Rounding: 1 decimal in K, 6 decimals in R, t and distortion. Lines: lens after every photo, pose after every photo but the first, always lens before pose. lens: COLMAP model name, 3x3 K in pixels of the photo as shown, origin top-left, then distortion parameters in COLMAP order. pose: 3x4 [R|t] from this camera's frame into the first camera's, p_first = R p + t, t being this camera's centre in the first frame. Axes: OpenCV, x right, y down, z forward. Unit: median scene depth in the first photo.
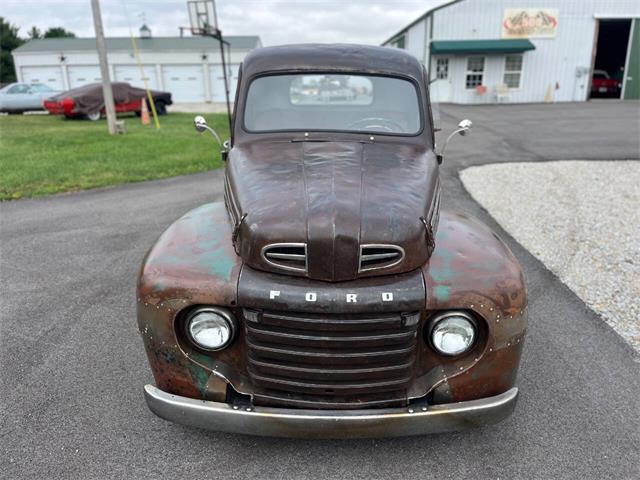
lens RADIAL K [[486.9, 0, 320.3], [0, 486.9, 240.9], [0, 0, 1]] dist [0.078183, -0.101334]
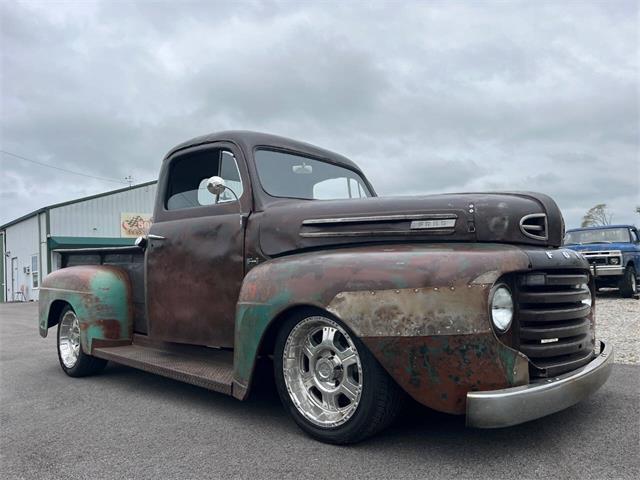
lens RADIAL K [[486.9, 0, 324.7], [0, 486.9, 238.1], [0, 0, 1]] dist [0.078183, -0.101334]
pose [[0.672119, 0.038317, 0.739451, -1.262933], [0.274949, 0.914342, -0.297292, 0.265840], [-0.687502, 0.403127, 0.604011, 0.644895]]
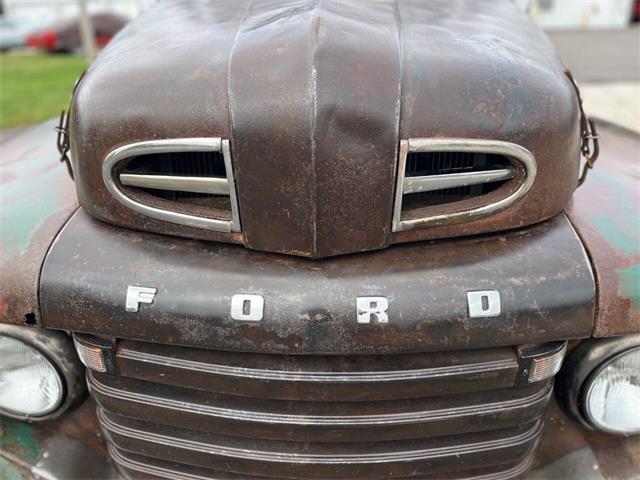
lens RADIAL K [[486.9, 0, 321.1], [0, 486.9, 239.6], [0, 0, 1]] dist [0.078183, -0.101334]
pose [[0.999558, -0.007701, -0.028725, 0.038751], [0.010509, 0.995041, 0.098910, 0.038218], [0.027821, -0.099168, 0.994682, 0.667829]]
